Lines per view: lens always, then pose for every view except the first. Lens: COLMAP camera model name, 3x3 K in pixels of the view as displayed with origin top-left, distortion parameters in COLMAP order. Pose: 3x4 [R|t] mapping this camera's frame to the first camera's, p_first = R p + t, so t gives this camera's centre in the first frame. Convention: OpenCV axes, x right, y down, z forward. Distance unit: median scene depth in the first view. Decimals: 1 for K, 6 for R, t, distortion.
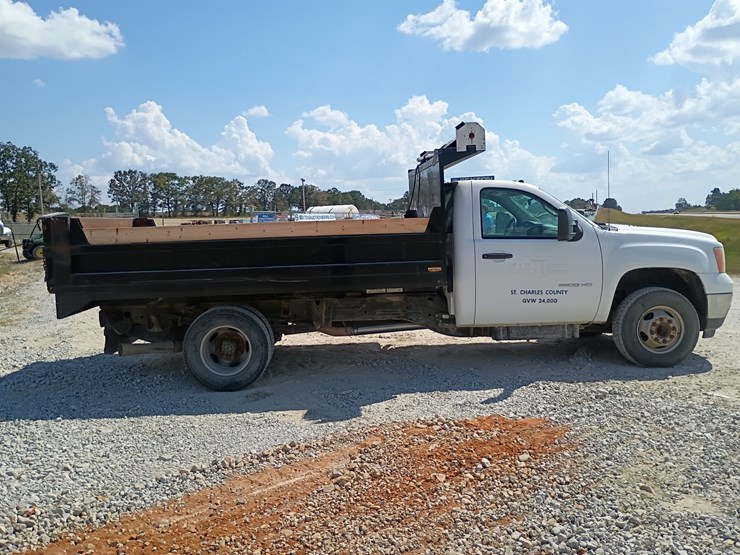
lens RADIAL K [[640.1, 0, 371.7], [0, 640.1, 265.6], [0, 0, 1]] dist [0.061428, -0.084149]
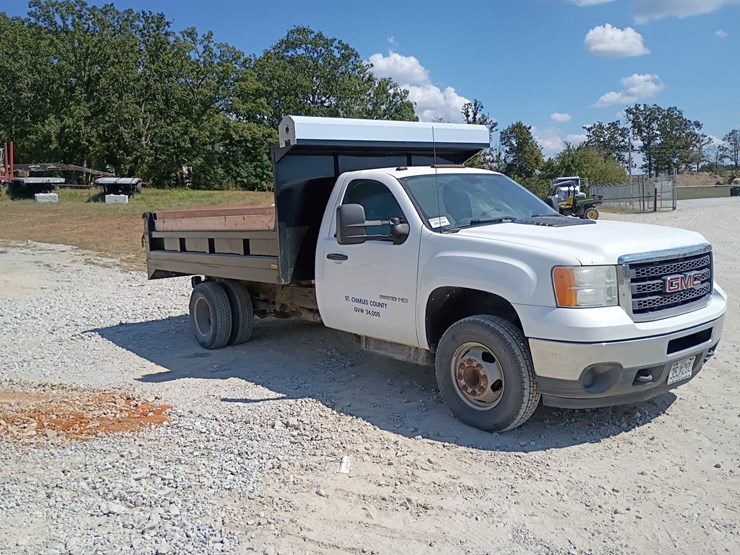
lens RADIAL K [[640.1, 0, 350.8], [0, 640.1, 271.7], [0, 0, 1]] dist [0.061428, -0.084149]
pose [[0.559723, 0.085202, -0.824288, 0.950308], [-0.025637, 0.996005, 0.085543, -0.071692], [0.828283, -0.026748, 0.559671, 0.503273]]
